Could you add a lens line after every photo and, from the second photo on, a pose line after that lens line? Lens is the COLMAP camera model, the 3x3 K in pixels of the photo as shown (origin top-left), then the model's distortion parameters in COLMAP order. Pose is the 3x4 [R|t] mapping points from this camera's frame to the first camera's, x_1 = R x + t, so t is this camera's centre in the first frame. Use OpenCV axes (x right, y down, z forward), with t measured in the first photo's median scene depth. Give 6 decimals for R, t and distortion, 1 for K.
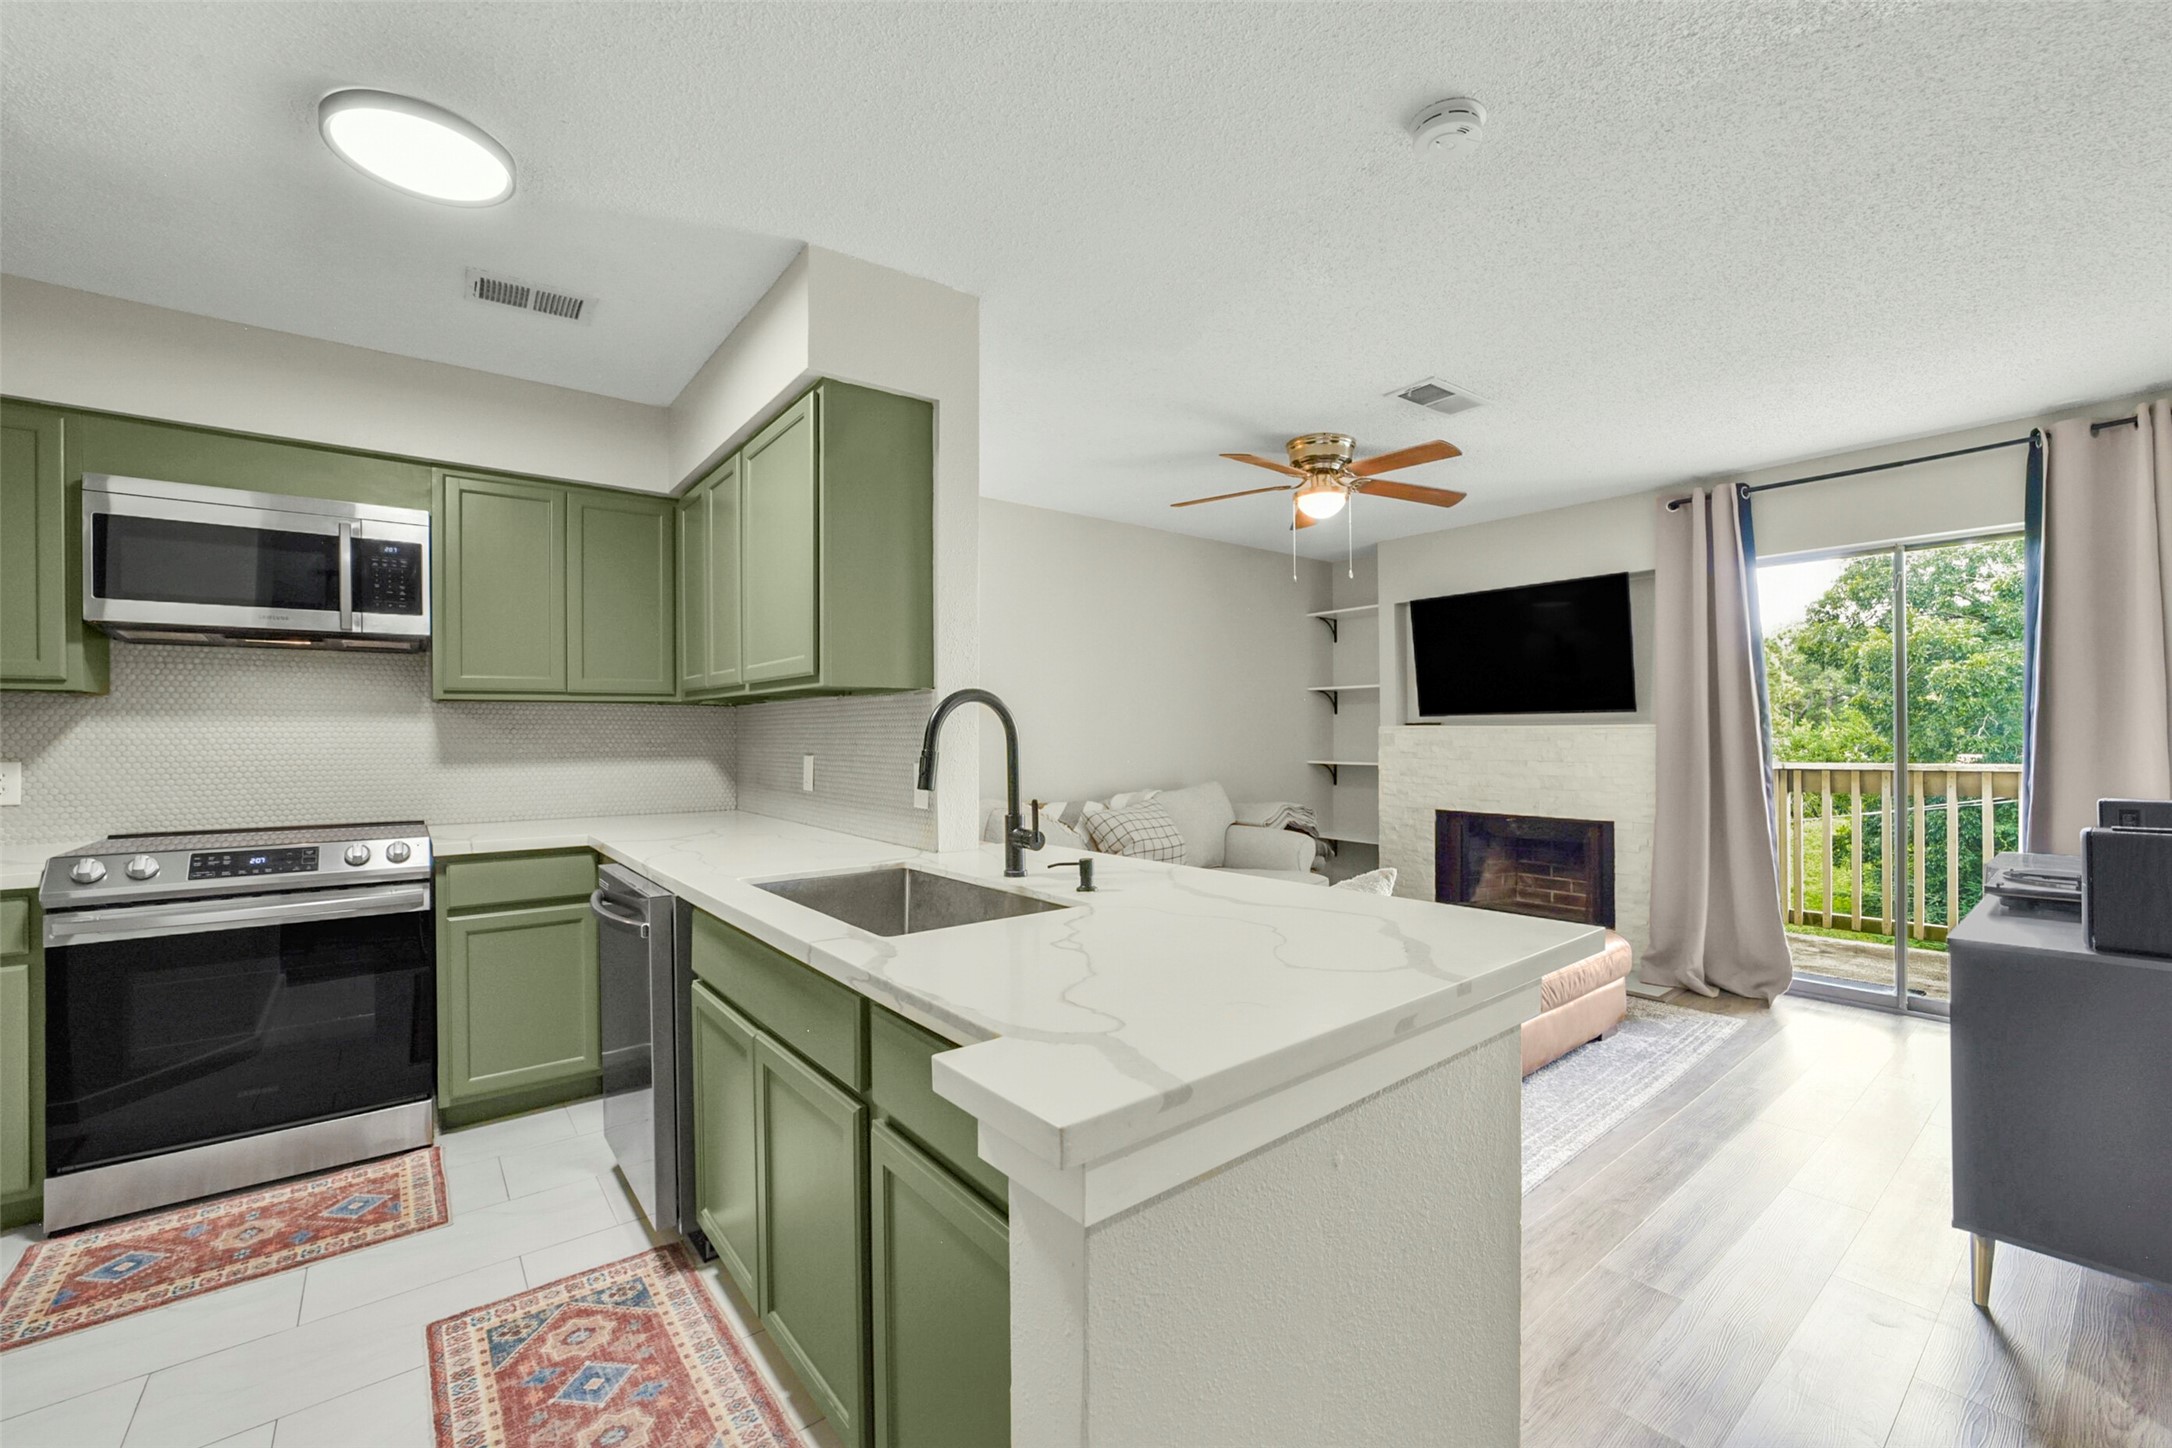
lens RADIAL K [[879.9, 0, 1098.3], [0, 879.9, 733.6], [0, 0, 1]] dist [-0.027037, 0.005954]
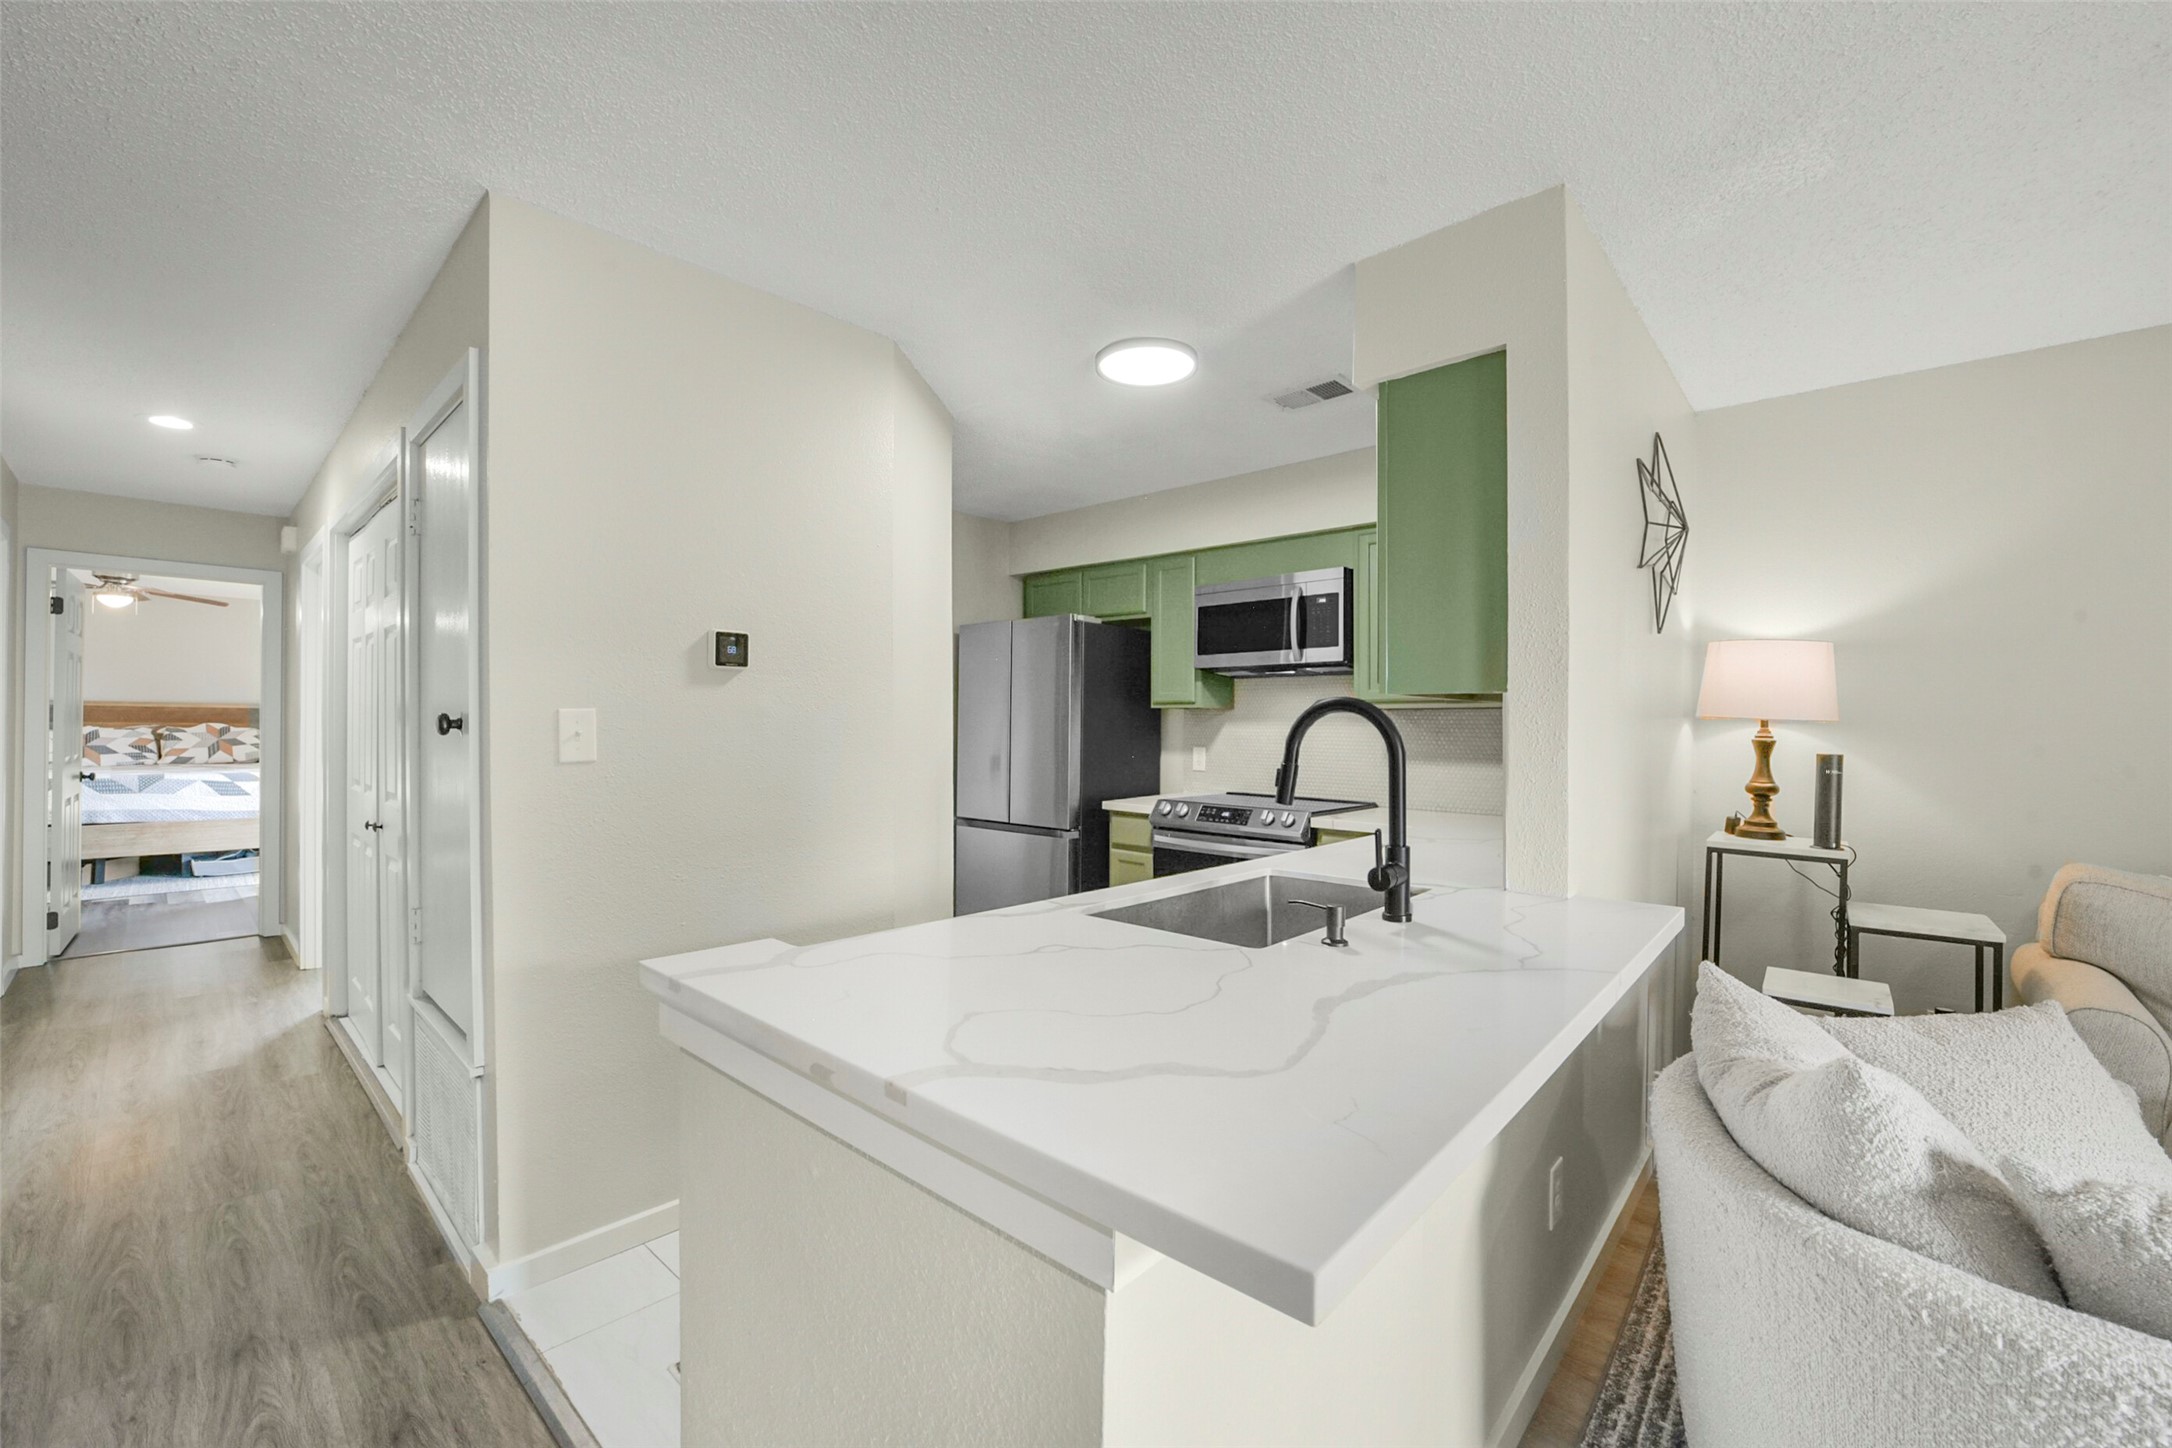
lens RADIAL K [[879.9, 0, 1083.5], [0, 879.9, 727.5], [0, 0, 1]] dist [-0.027037, 0.005954]
pose [[0.154742, 0.010255, -0.987902, 0.410444], [-0.008818, 0.999921, 0.008998, -0.017160], [0.987916, 0.007319, 0.154821, 0.346794]]
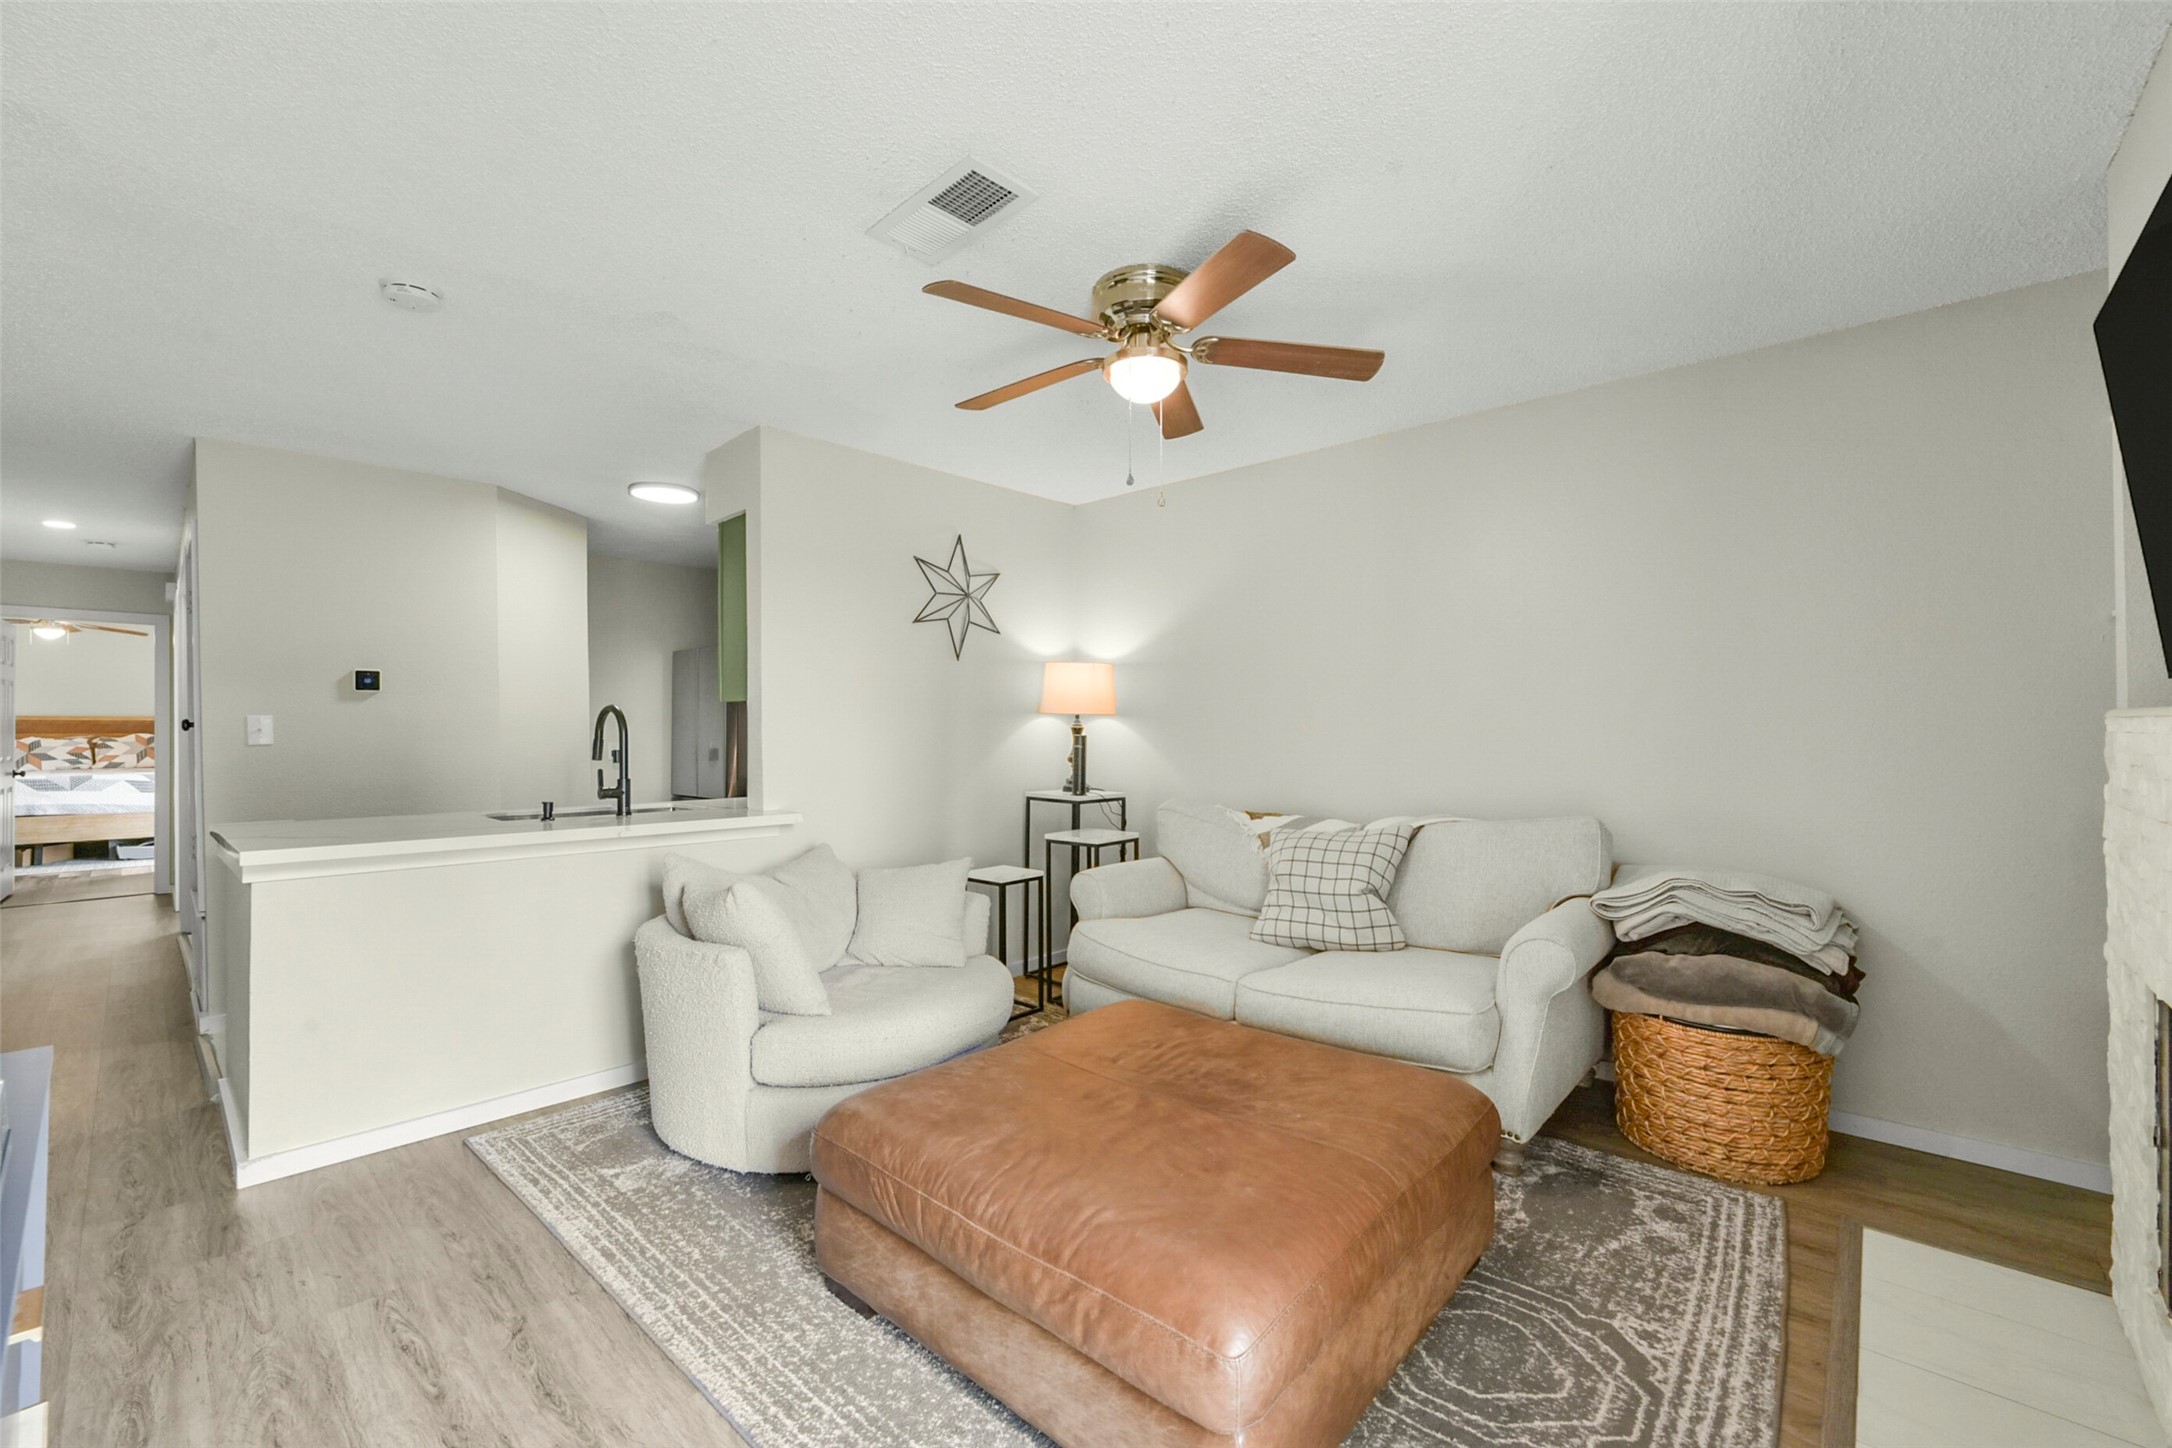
lens RADIAL K [[879.9, 0, 1088.5], [0, 879.9, 738.6], [0, 0, 1]] dist [-0.027037, 0.005954]
pose [[0.167387, 0.014172, -0.985789, 1.001213], [0.001449, 0.999892, 0.014621, -0.005617], [0.985890, -0.003875, 0.167348, 0.955670]]
